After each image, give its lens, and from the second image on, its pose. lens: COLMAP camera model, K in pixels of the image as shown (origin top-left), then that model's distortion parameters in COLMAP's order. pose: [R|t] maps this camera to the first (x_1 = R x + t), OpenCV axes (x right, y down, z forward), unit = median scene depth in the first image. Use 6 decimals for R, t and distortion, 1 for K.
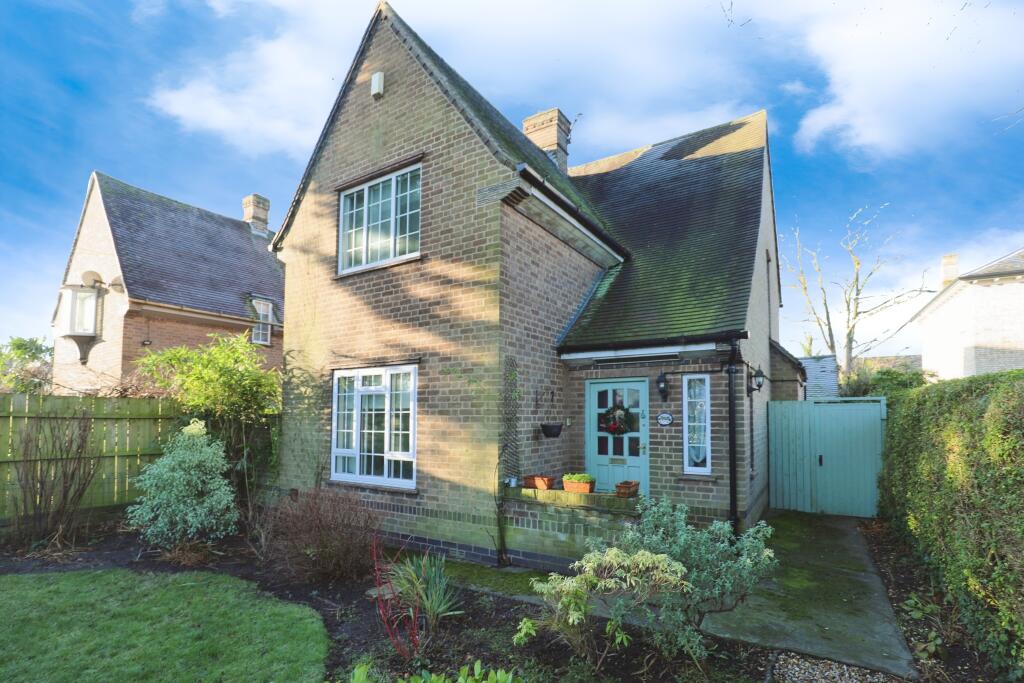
lens RADIAL K [[478.7, 0, 516.7], [0, 478.7, 389.9], [0, 0, 1]] dist [-0.032770, -0.000085]
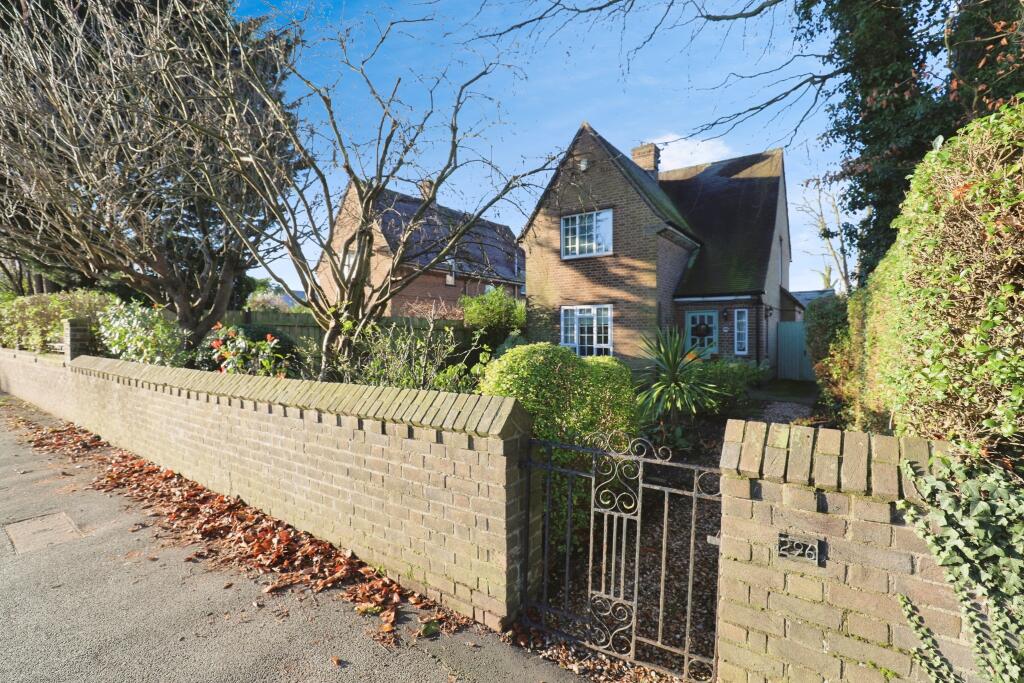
lens RADIAL K [[478.7, 0, 513.0], [0, 478.7, 328.6], [0, 0, 1]] dist [-0.032770, -0.000085]
pose [[0.998497, 0.002830, -0.054725, -0.495092], [-0.000848, 0.999344, 0.036211, -0.018498], [0.054791, -0.036110, 0.997845, -1.113451]]
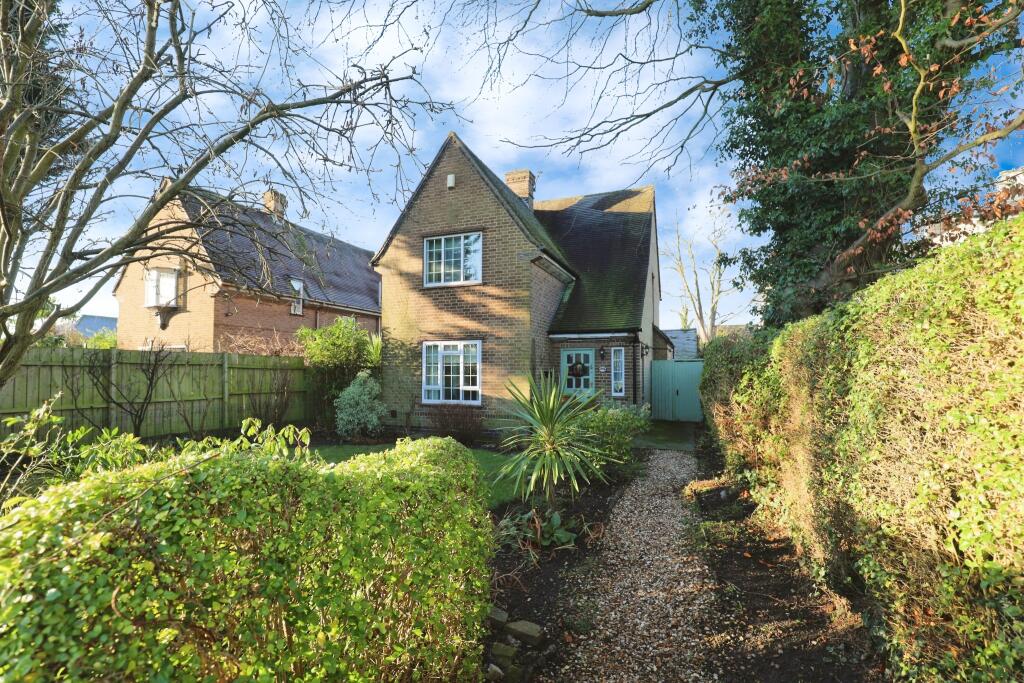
lens RADIAL K [[478.7, 0, 514.8], [0, 478.7, 348.1], [0, 0, 1]] dist [-0.032770, -0.000085]
pose [[0.979833, 0.010801, 0.199528, -0.418094], [-0.011504, 0.999931, 0.002361, -0.025237], [-0.199488, -0.004608, 0.979889, -0.825230]]
